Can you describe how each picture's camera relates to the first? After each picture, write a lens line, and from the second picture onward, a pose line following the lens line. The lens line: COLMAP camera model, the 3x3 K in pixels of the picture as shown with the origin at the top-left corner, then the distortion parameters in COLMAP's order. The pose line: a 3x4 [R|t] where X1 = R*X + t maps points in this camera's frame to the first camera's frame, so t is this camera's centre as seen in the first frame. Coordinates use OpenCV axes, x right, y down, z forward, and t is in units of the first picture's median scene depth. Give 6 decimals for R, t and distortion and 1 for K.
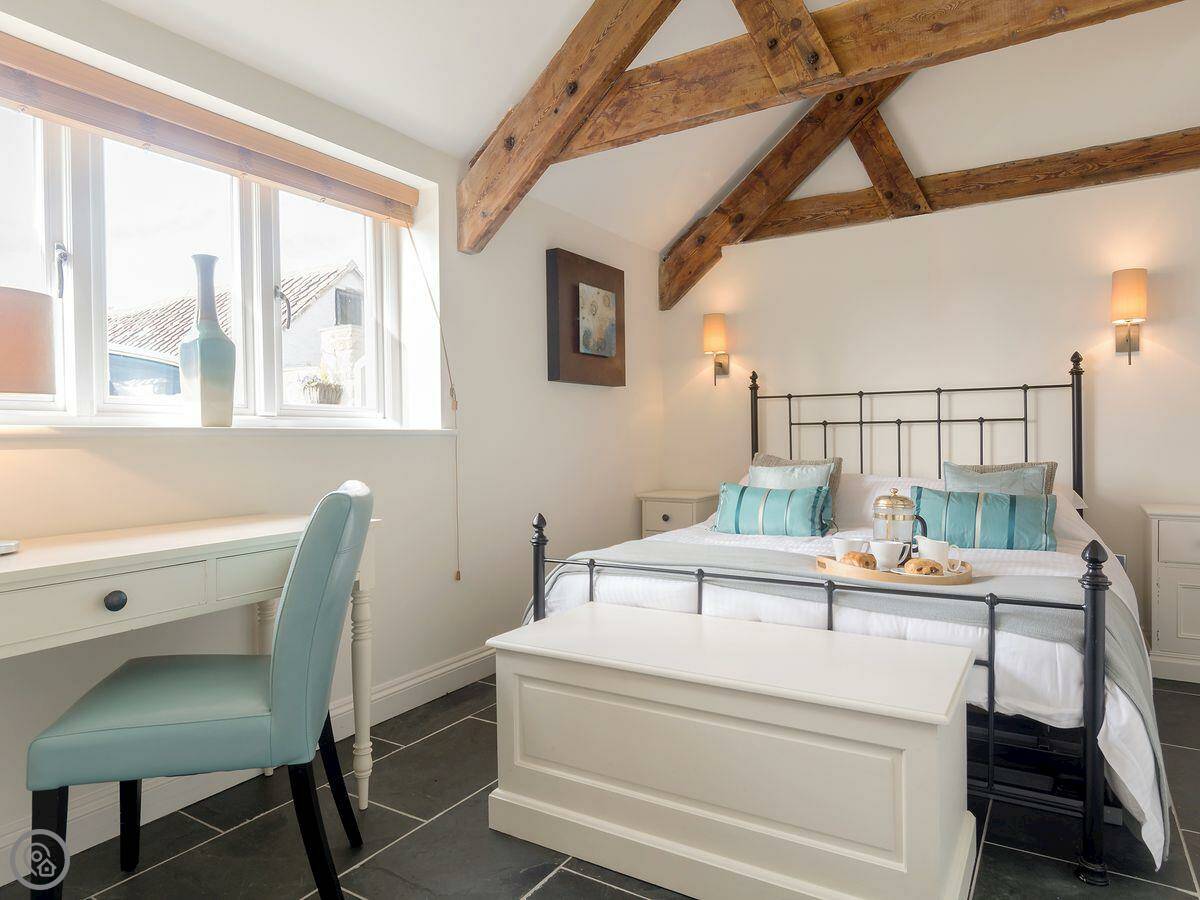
lens RADIAL K [[780.0, 0, 578.9], [0, 780.0, 454.5], [0, 0, 1]] dist [-0.010404, -0.003138]
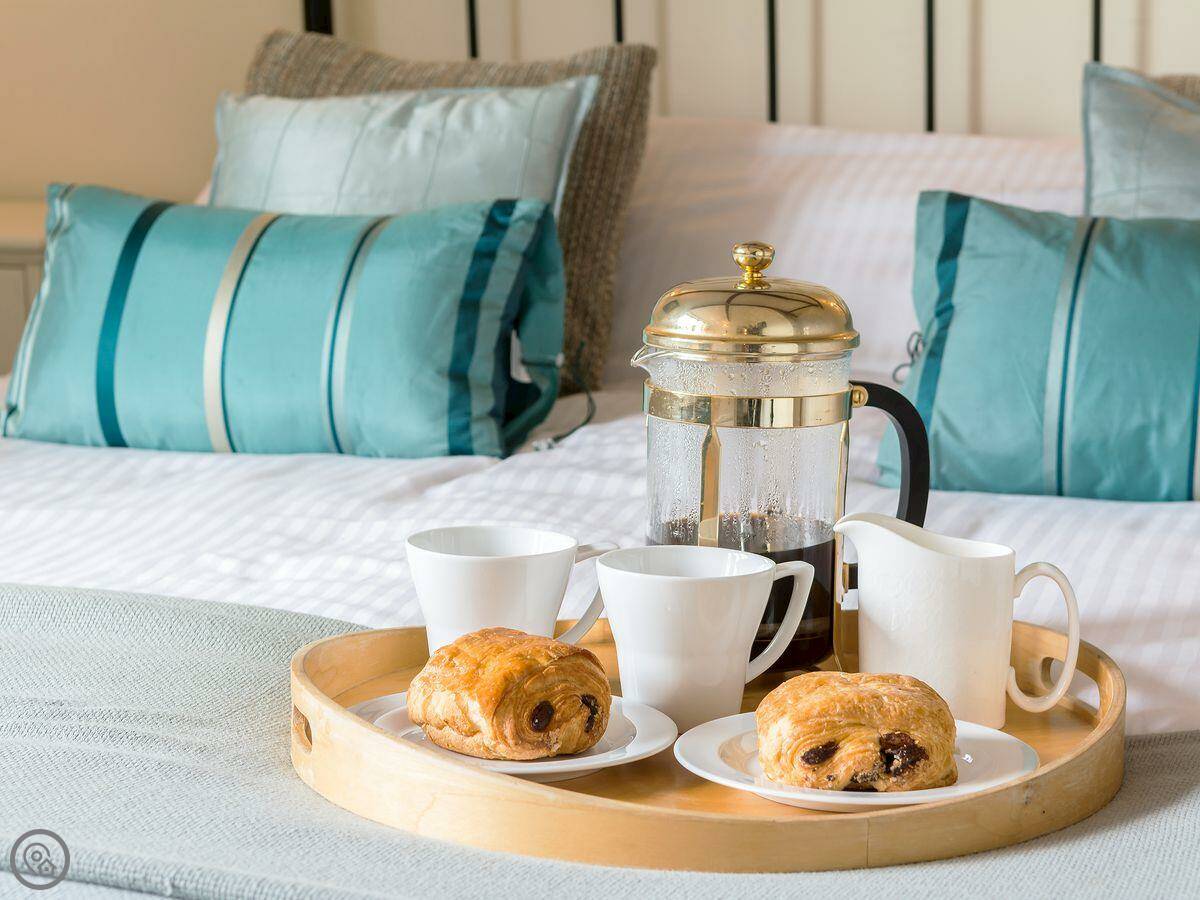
lens RADIAL K [[2726.3, 0, 600.0], [0, 2726.3, 450.0], [0, 0, 1]] dist [-0.026534, -0.132005]
pose [[0.976591, -0.047985, 0.209685, 0.180587], [0.013730, 0.986719, 0.161857, -0.008688], [-0.214667, -0.155189, 0.964279, 0.301763]]
